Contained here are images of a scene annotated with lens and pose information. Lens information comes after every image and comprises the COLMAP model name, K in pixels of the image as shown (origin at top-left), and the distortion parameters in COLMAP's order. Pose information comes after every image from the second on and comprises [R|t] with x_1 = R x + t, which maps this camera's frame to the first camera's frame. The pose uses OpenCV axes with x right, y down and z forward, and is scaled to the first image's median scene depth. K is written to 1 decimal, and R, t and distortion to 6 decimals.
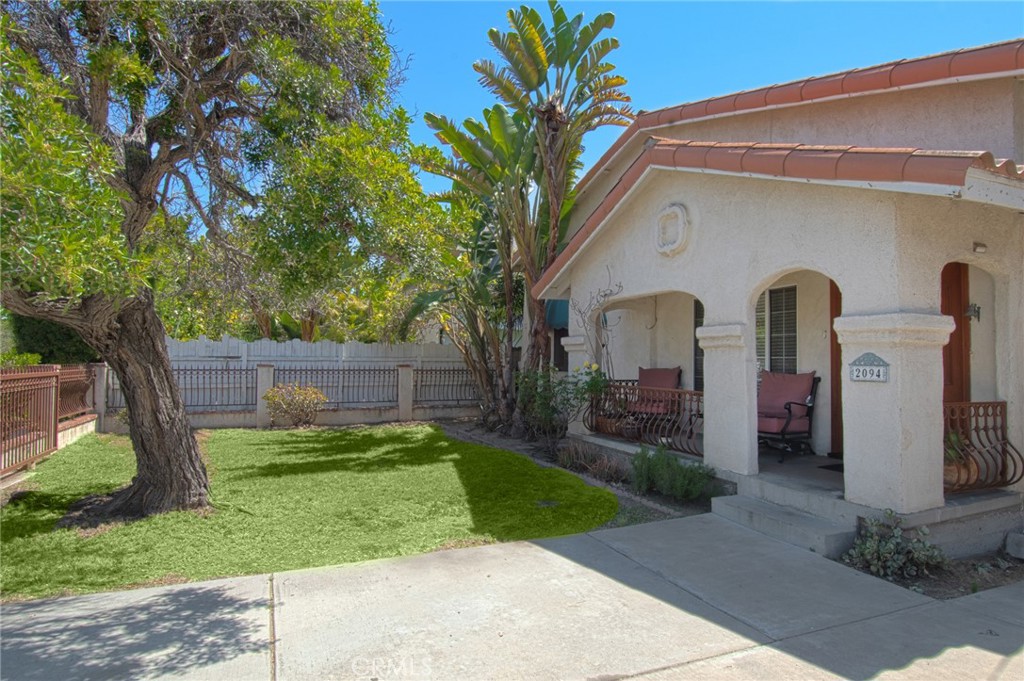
lens RADIAL K [[556.1, 0, 498.8], [0, 556.1, 341.9], [0, 0, 1]] dist [0.048032, -0.055507]
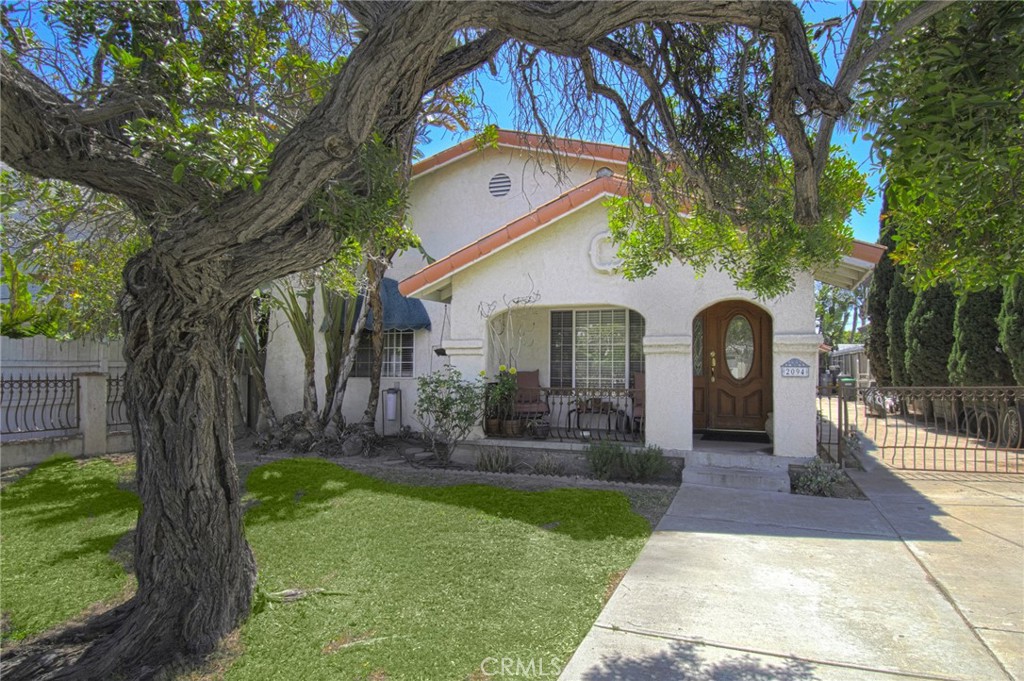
lens RADIAL K [[554.2, 0, 554.8], [0, 554.2, 358.8], [0, 0, 1]] dist [0.040633, -0.046456]
pose [[0.673920, 0.003243, 0.738797, -0.811912], [-0.021189, 0.999664, 0.014940, 0.009562], [-0.738500, -0.025723, 0.673763, 0.394062]]
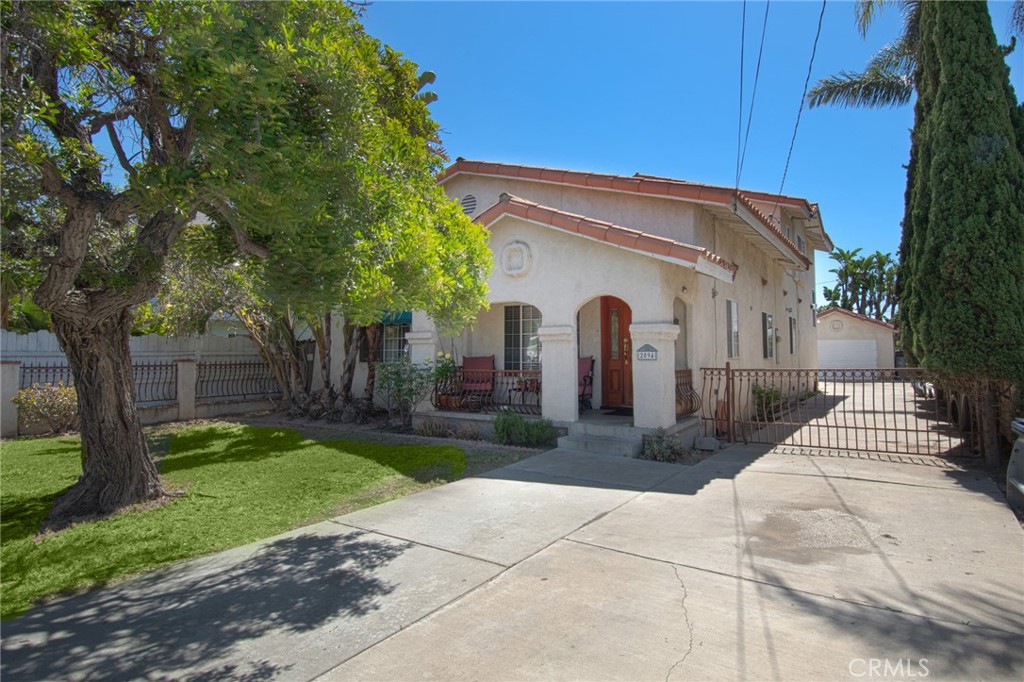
lens RADIAL K [[533.6, 0, 536.6], [0, 533.6, 323.1], [0, 0, 1]] dist [0.037525, -0.043385]
pose [[0.823886, 0.018112, 0.566466, -0.553391], [-0.006222, 0.999718, -0.022916, -0.006945], [-0.566721, 0.015356, 0.823767, -0.208431]]
